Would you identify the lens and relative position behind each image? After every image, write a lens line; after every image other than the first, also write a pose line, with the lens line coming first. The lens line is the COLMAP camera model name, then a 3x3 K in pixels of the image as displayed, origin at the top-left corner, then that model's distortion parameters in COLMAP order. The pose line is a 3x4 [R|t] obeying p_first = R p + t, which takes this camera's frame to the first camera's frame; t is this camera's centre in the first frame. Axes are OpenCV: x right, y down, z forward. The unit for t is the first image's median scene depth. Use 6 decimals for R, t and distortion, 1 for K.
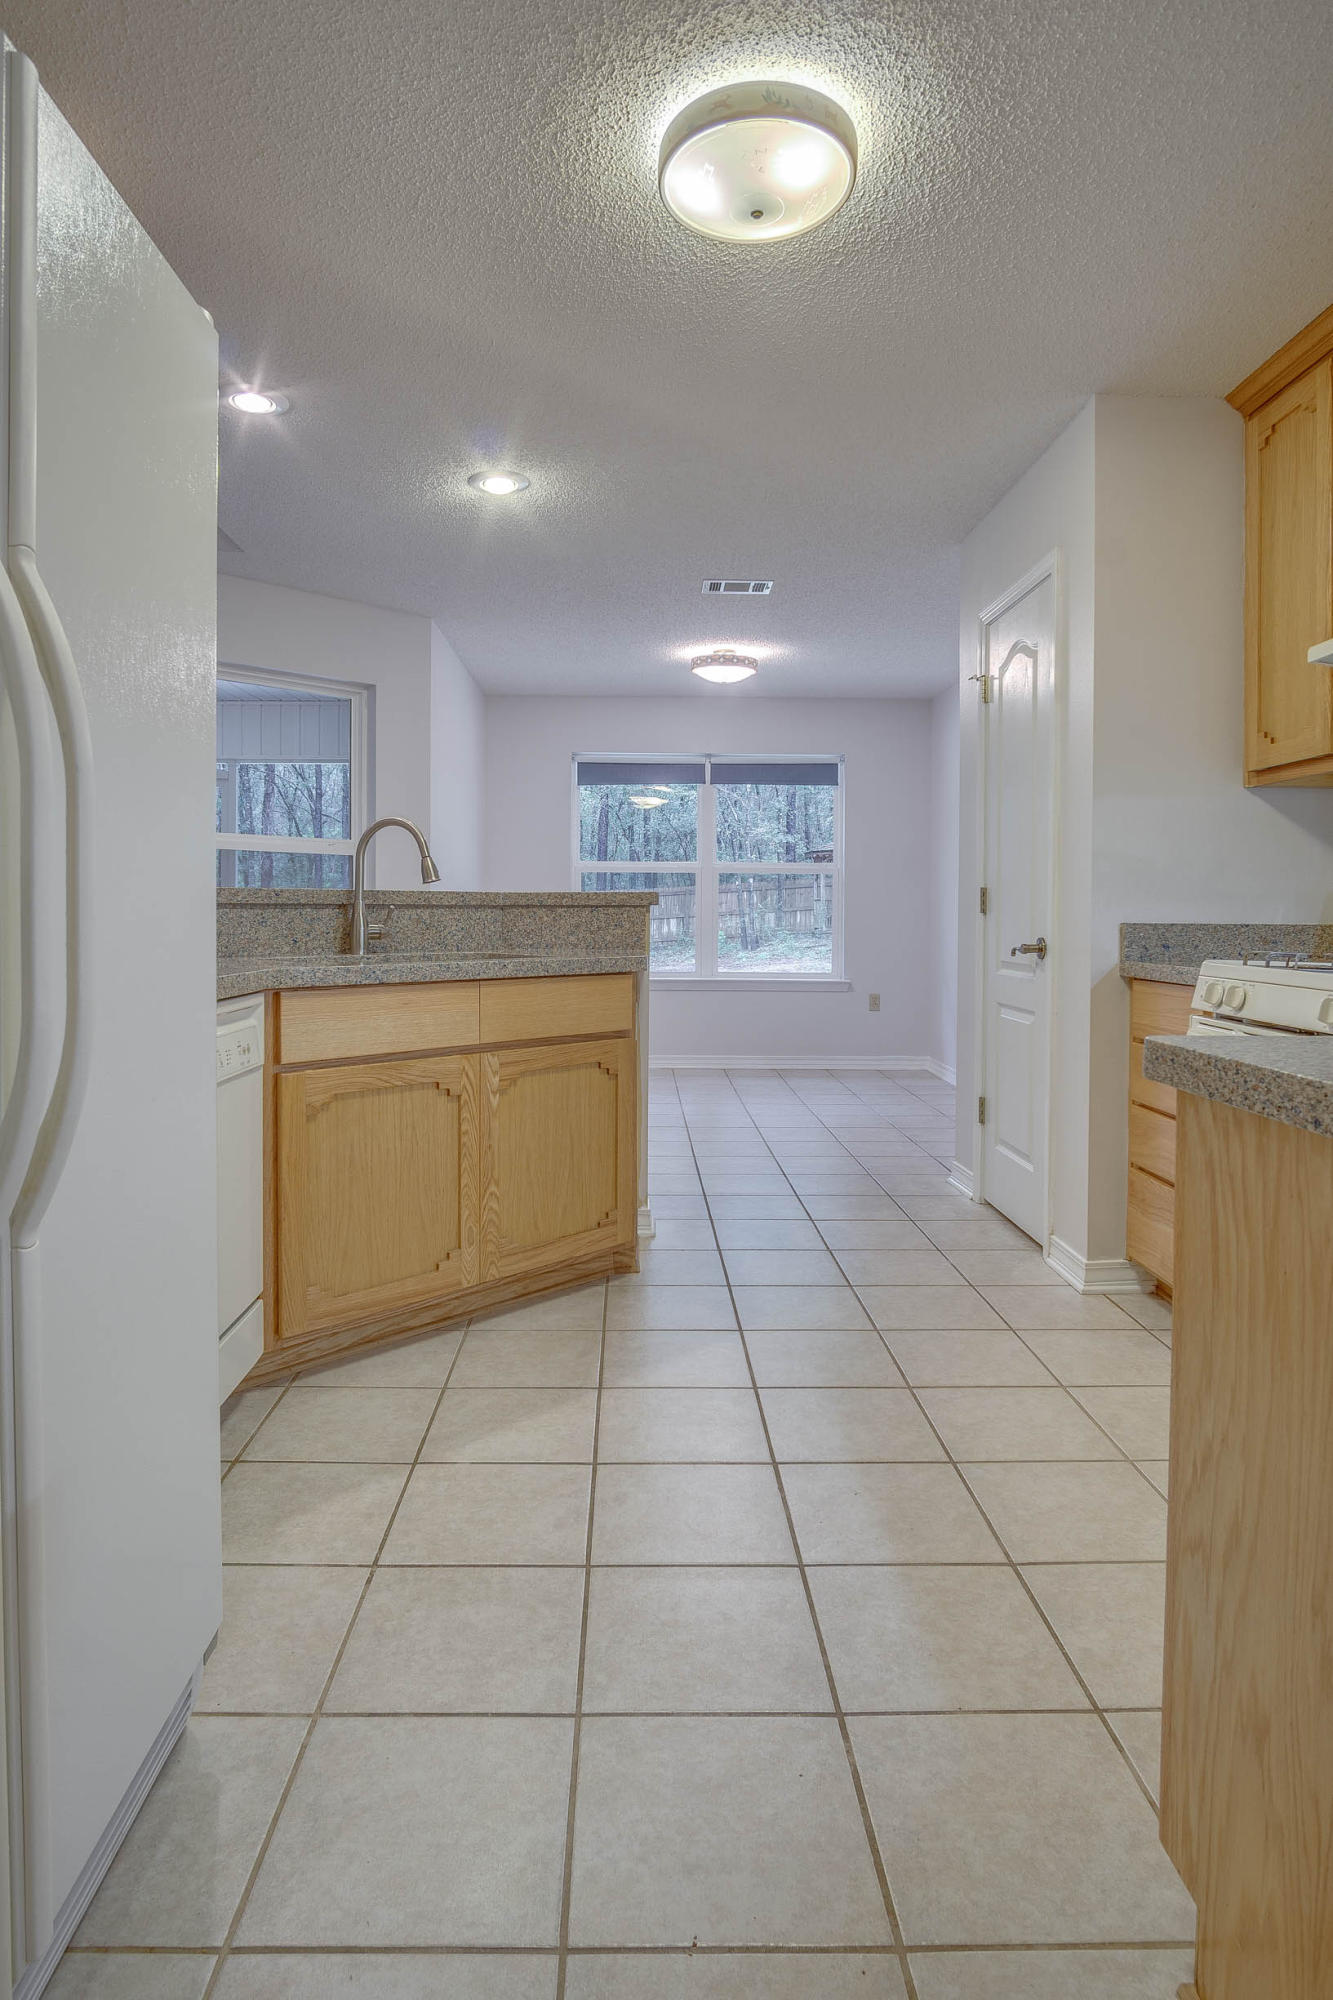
lens RADIAL K [[1148.5, 0, 657.7], [0, 1148.5, 928.0], [0, 0, 1]] dist [-0.032171, 0.009691]
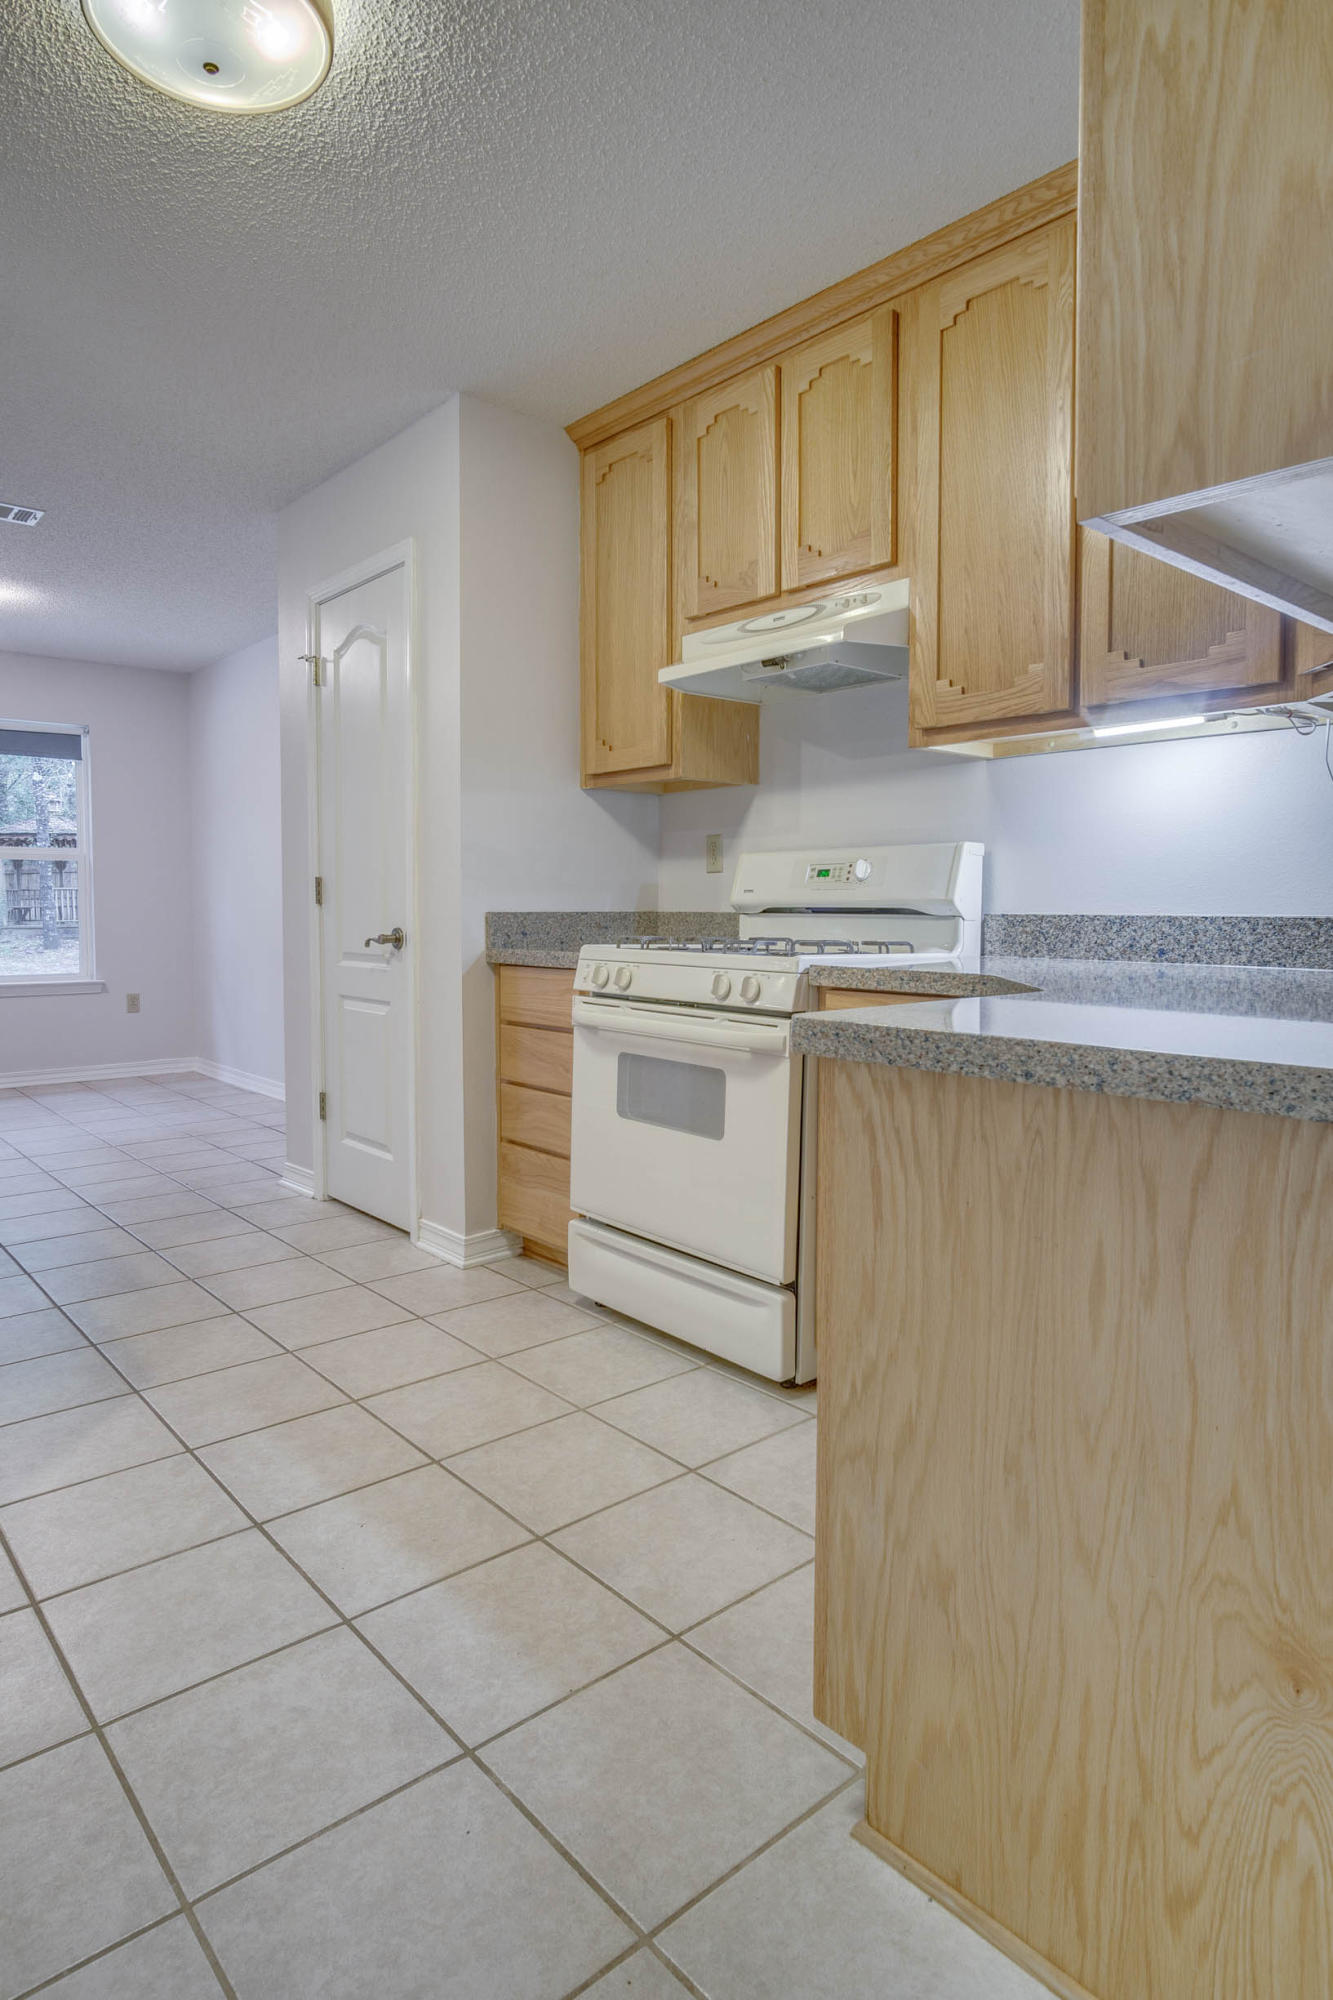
lens RADIAL K [[1137.7, 0, 686.8], [0, 1137.7, 962.6], [0, 0, 1]] dist [-0.032131, 0.009107]
pose [[0.762866, -0.039473, 0.645351, -0.132719], [0.014065, 0.998912, 0.044474, -0.002170], [-0.646404, -0.024851, 0.762591, 0.087229]]
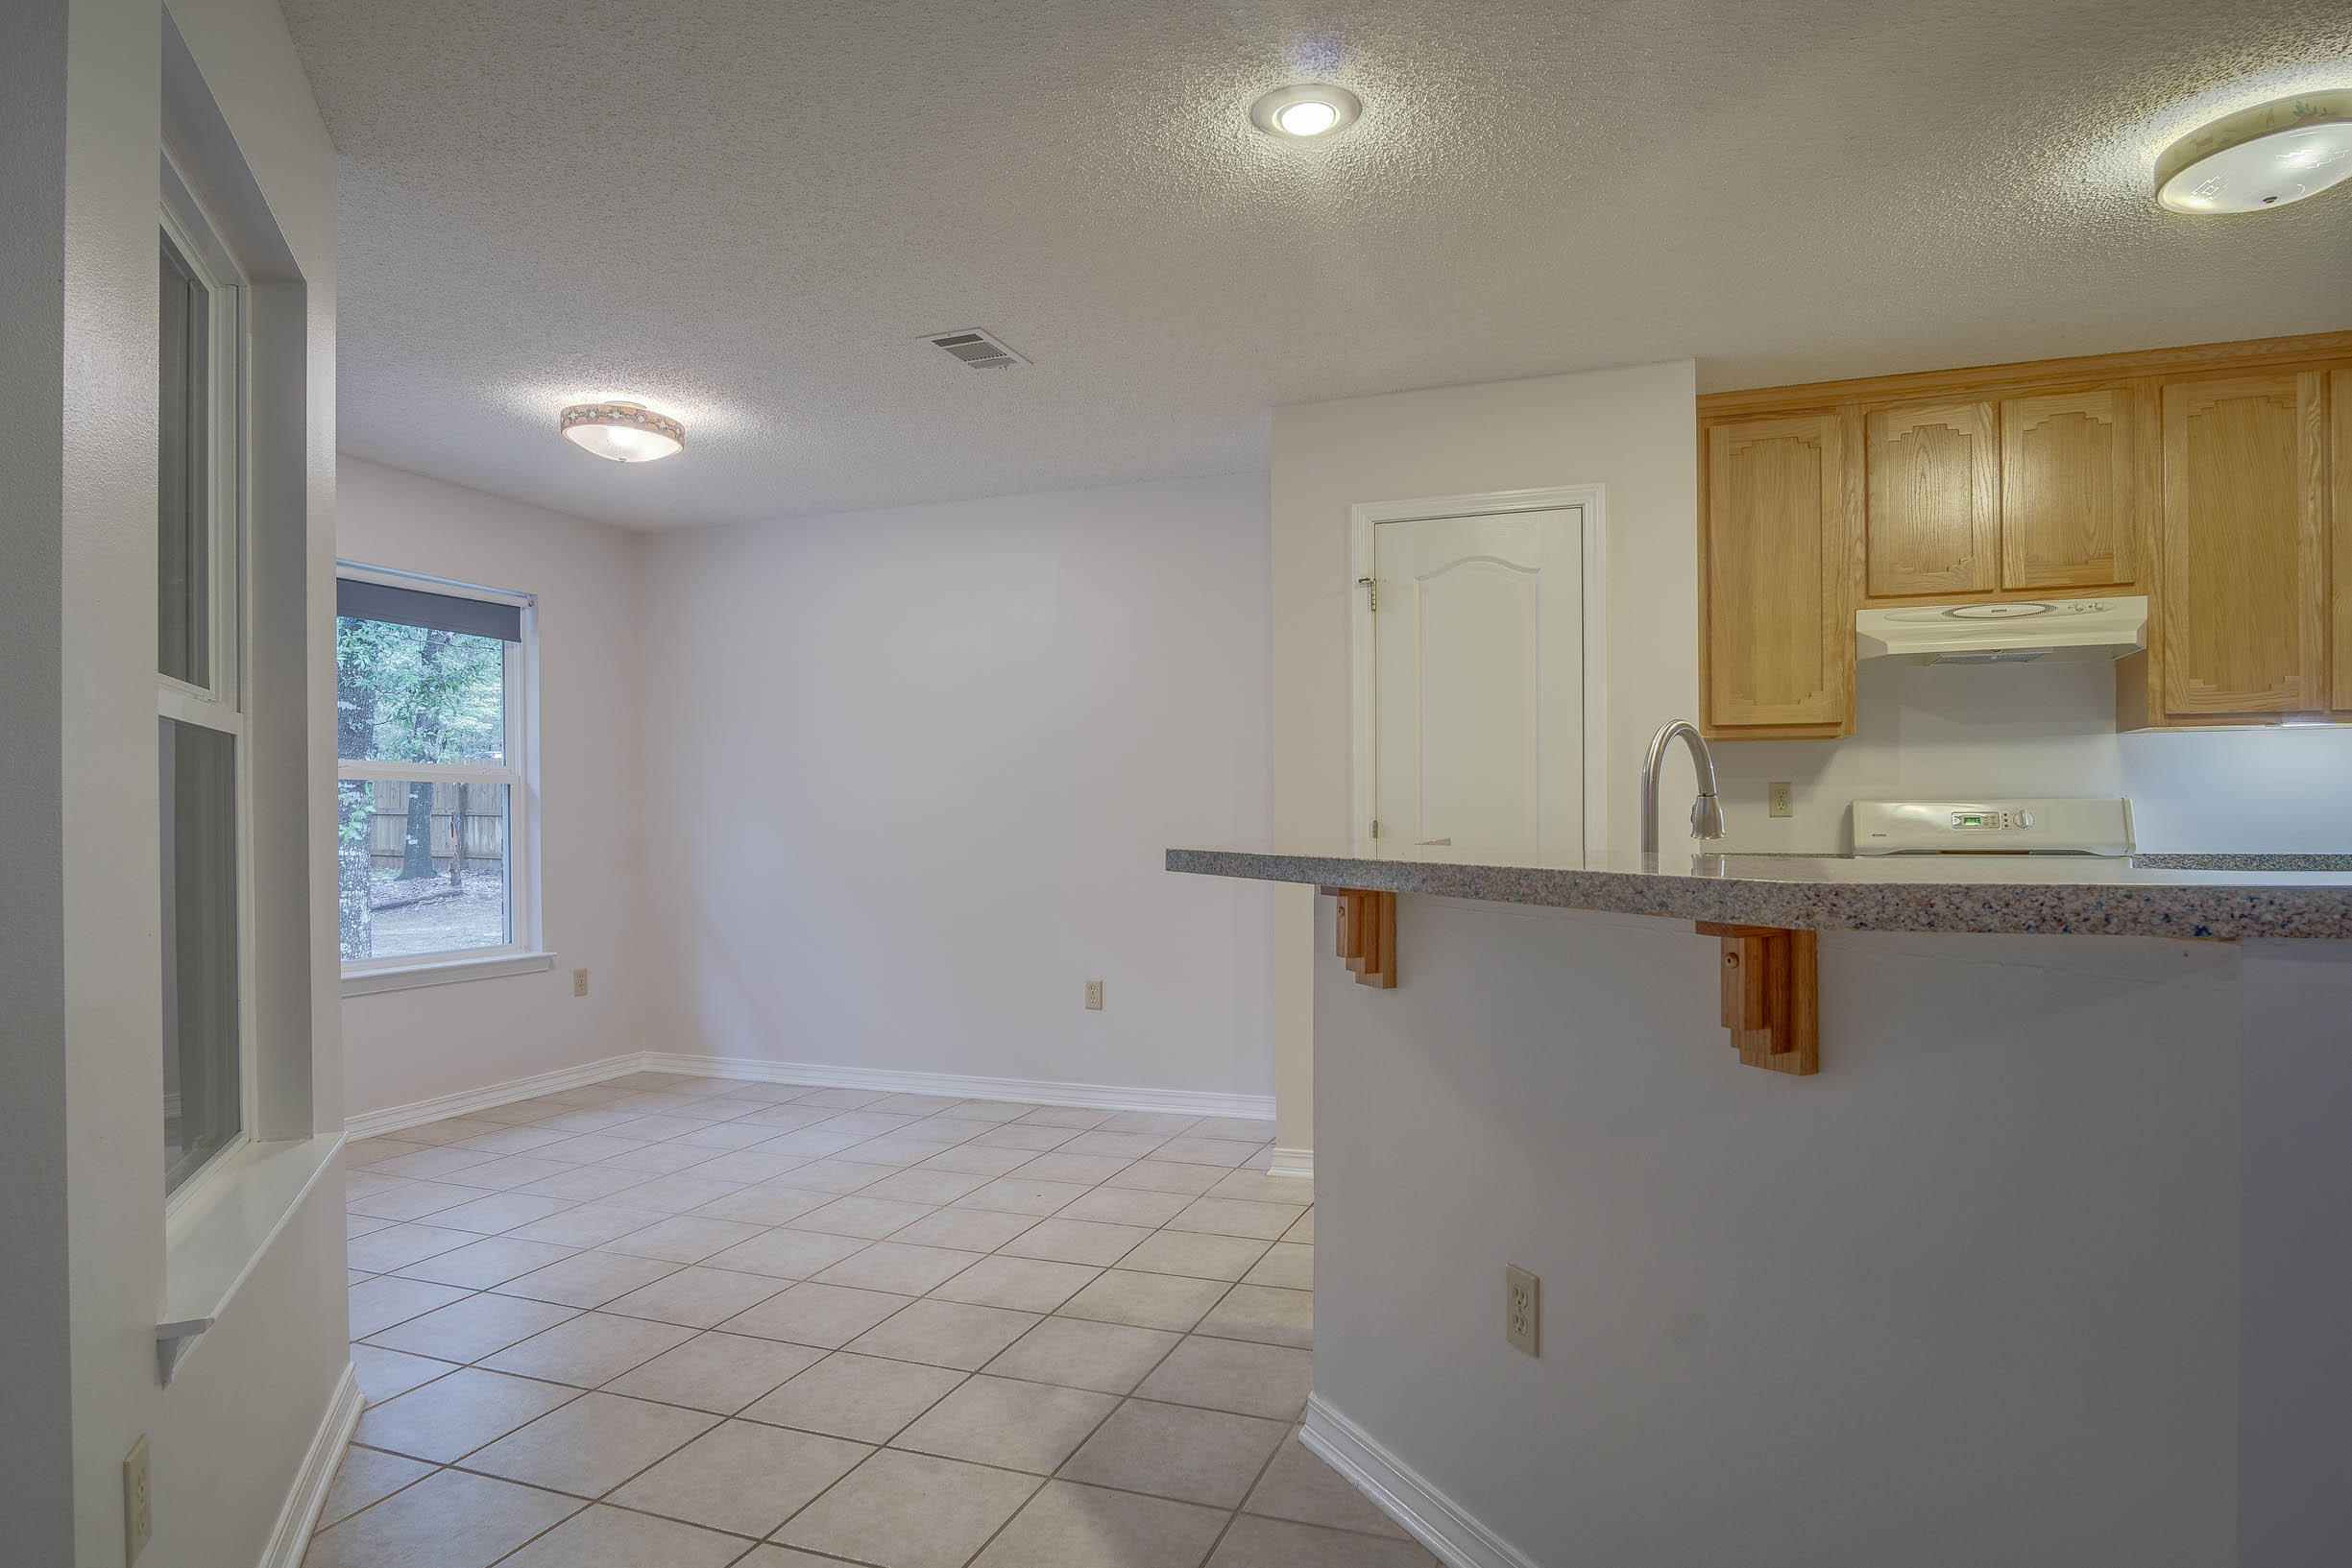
lens RADIAL K [[1326.4, 0, 1177.2], [0, 1326.4, 816.2], [0, 0, 1]] dist [-0.024223, 0.000356]
pose [[0.375675, -0.006773, 0.926727, -0.955977], [0.020803, 0.999783, -0.001126, -0.054641], [-0.926518, 0.019702, 0.375735, 1.016941]]
